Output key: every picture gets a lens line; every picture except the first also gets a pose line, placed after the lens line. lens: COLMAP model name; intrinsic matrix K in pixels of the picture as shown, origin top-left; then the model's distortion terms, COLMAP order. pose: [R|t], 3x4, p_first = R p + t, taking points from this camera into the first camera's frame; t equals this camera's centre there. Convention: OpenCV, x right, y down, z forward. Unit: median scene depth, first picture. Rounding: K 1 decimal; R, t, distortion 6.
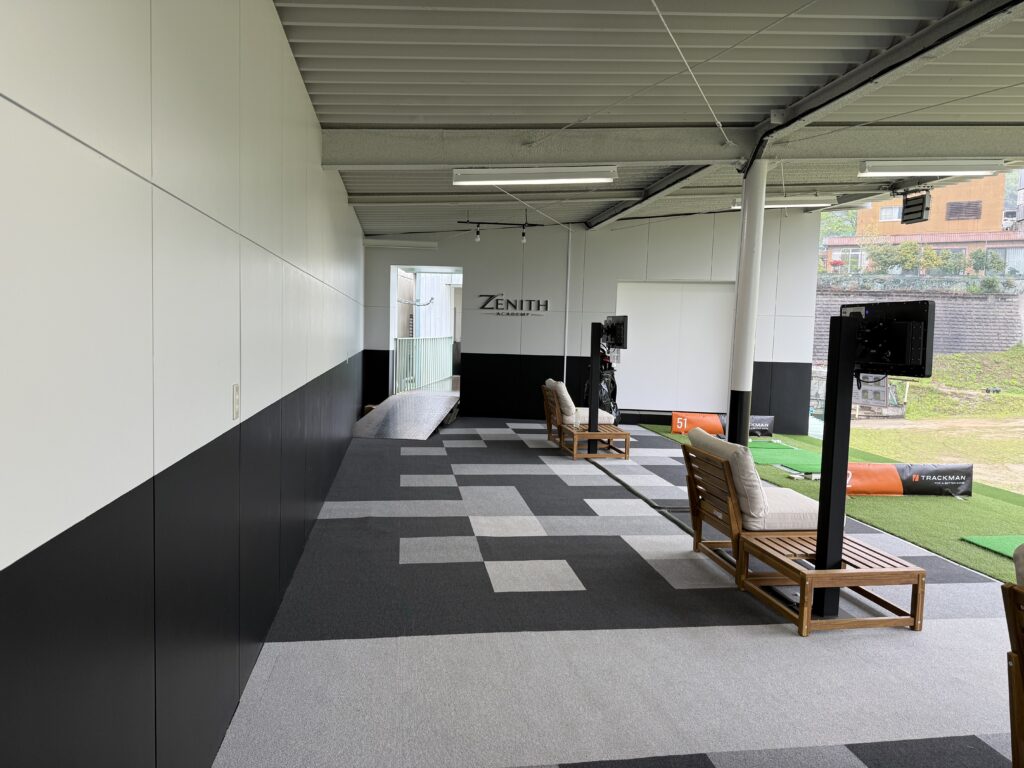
lens RADIAL K [[717.4, 0, 512.0], [0, 717.4, 384.0], [0, 0, 1]] dist [0.007352, 0.005503]
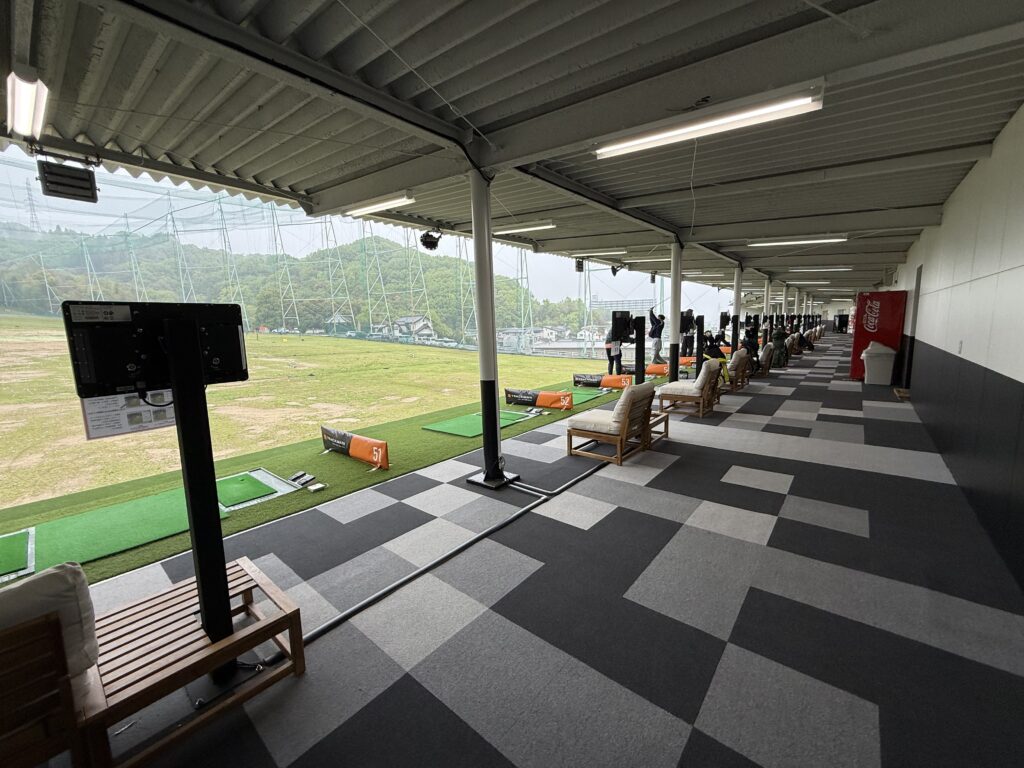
lens RADIAL K [[406.8, 0, 512.0], [0, 406.8, 384.0], [0, 0, 1]] dist [-0.002144, -0.000196]
pose [[-0.655881, -0.109721, 0.746848, -0.214608], [0.074461, 0.975151, 0.208653, -0.132558], [-0.751183, 0.192462, -0.631413, 1.593422]]
